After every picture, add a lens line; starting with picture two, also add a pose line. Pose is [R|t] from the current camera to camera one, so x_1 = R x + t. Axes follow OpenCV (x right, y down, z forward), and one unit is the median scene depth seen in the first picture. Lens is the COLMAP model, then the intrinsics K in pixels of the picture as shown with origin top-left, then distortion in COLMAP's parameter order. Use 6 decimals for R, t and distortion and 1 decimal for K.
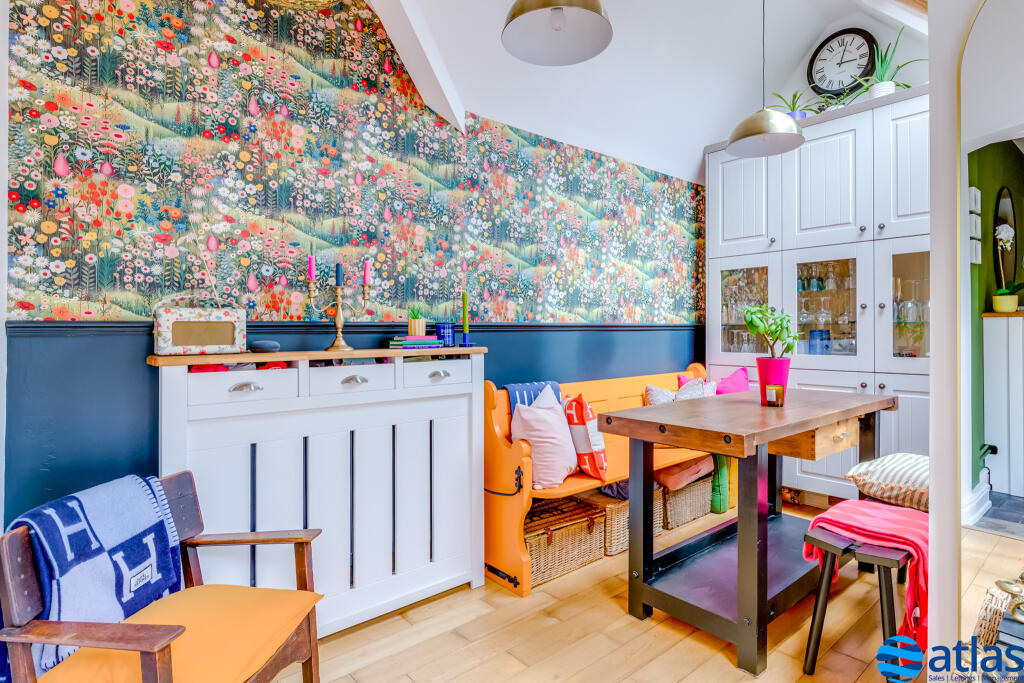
lens RADIAL K [[467.2, 0, 507.1], [0, 467.2, 342.6], [0, 0, 1]] dist [0.000610, -0.000639]
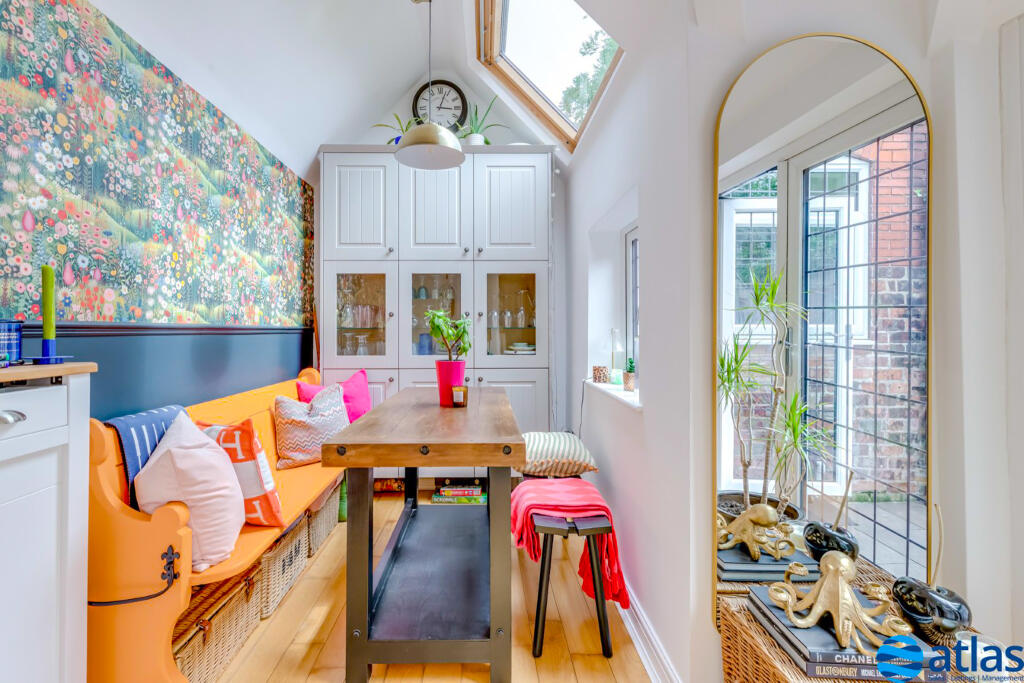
lens RADIAL K [[469.6, 0, 480.2], [0, 469.6, 334.1], [0, 0, 1]] dist [0.006969, -0.000599]
pose [[0.678570, 0.000051, 0.734536, -0.109471], [0.017883, 0.999702, -0.016589, -0.005516], [-0.734318, 0.024393, 0.678367, 0.161024]]
